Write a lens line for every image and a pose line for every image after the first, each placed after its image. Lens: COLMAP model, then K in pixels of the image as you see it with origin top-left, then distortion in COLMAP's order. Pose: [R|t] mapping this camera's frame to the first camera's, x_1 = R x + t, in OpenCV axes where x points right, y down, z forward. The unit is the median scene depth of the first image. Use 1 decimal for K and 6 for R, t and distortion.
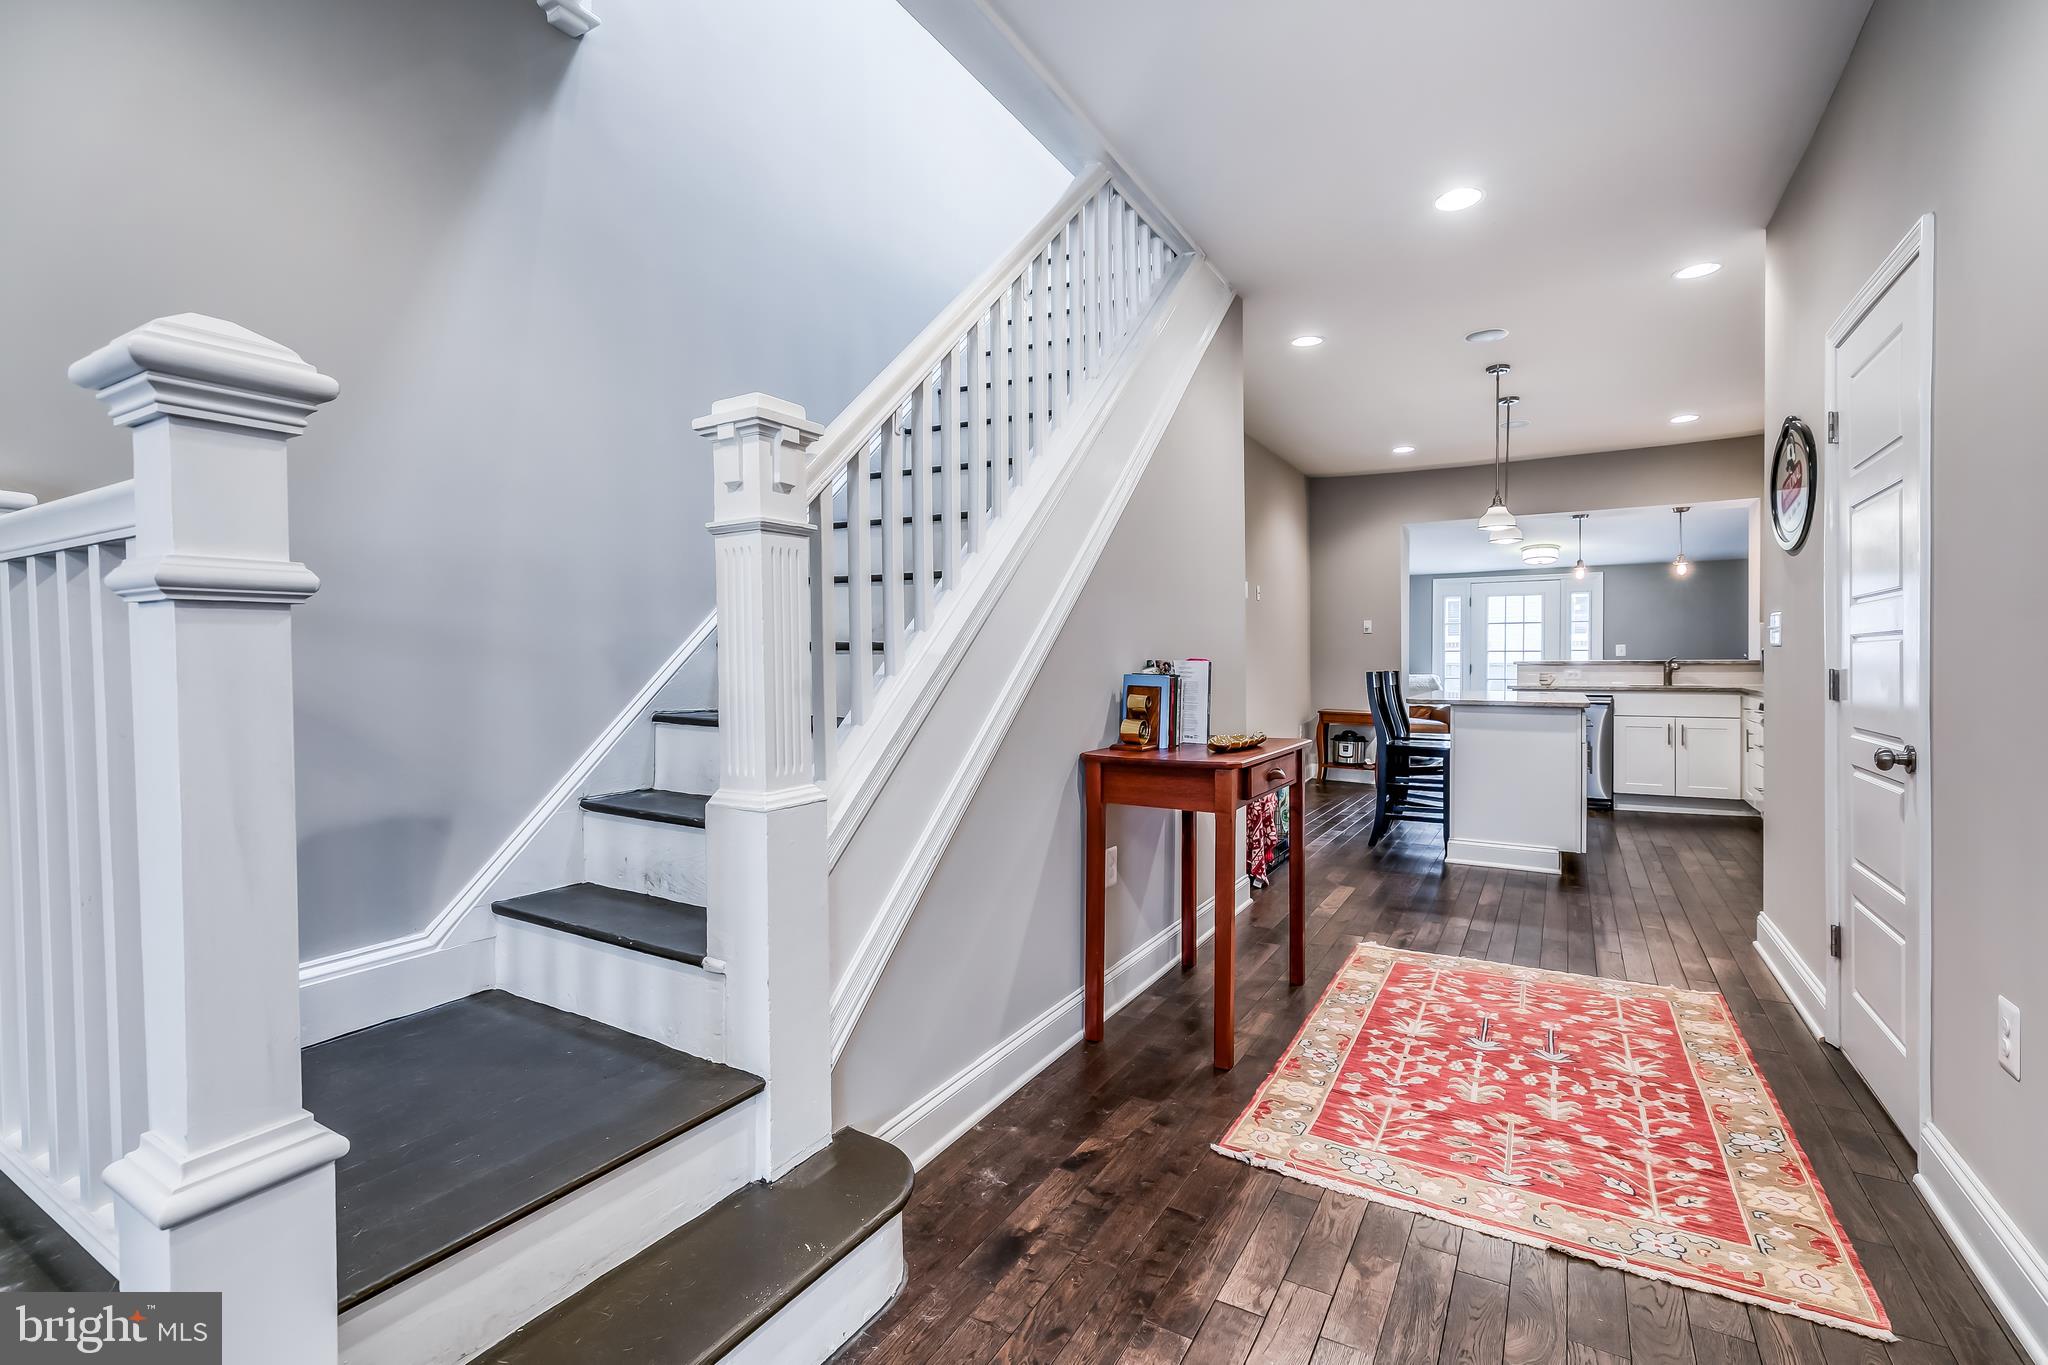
lens RADIAL K [[924.9, 0, 1027.8], [0, 924.9, 673.9], [0, 0, 1]] dist [0.007219, 0.000093]
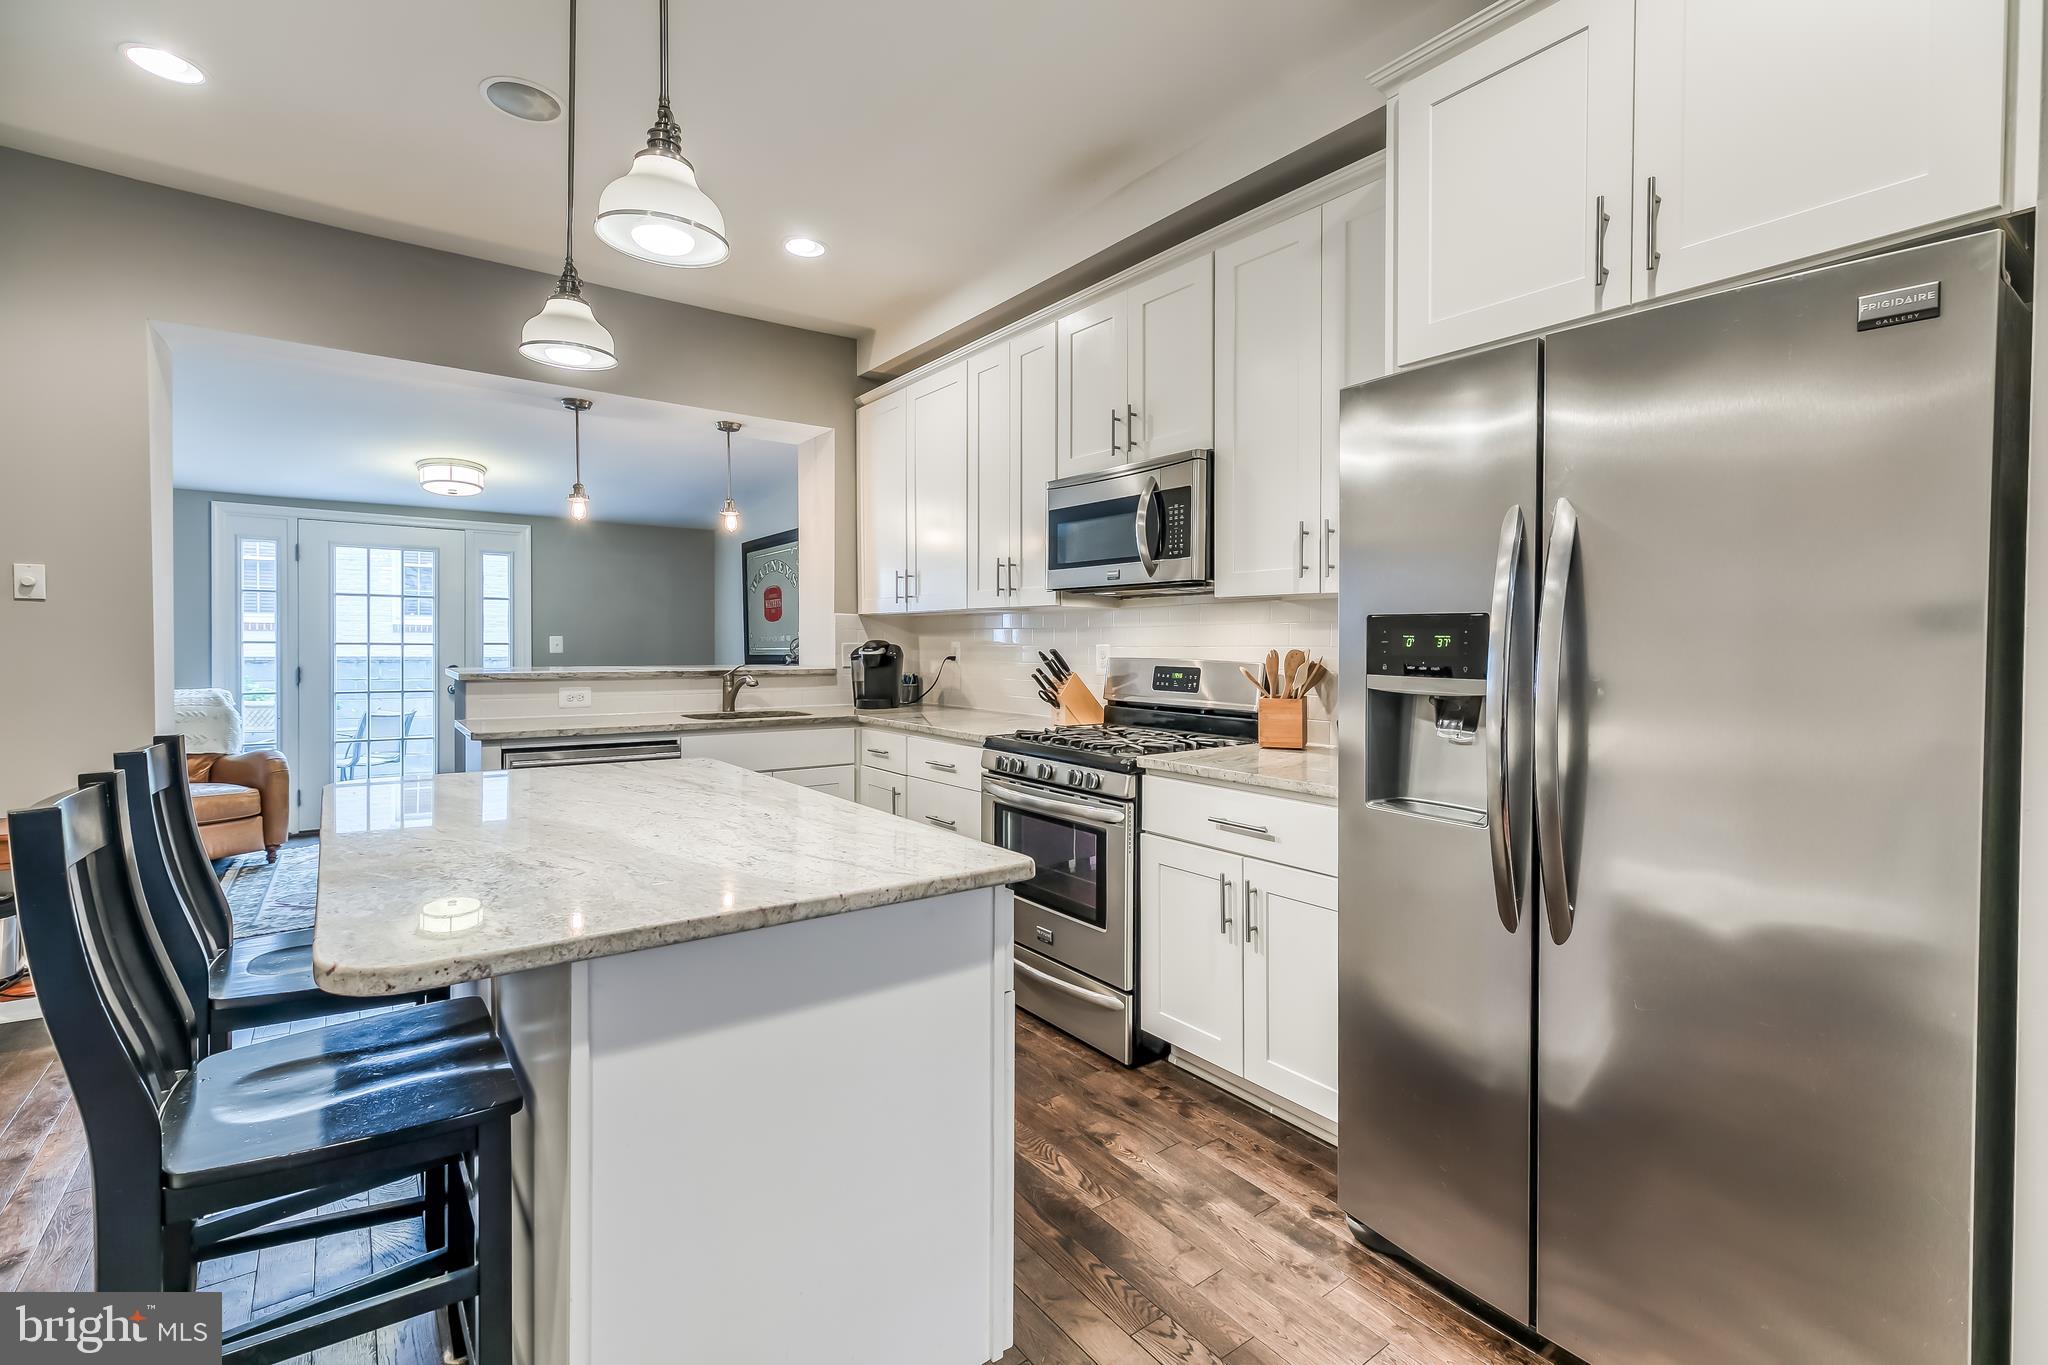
lens RADIAL K [[924.9, 0, 1025.7], [0, 924.9, 655.4], [0, 0, 1]] dist [0.007219, 0.000093]
pose [[0.393245, -0.006426, 0.919411, 0.641217], [0.006914, 0.999968, 0.004032, -0.074138], [-0.919408, 0.004771, 0.393276, 1.752607]]
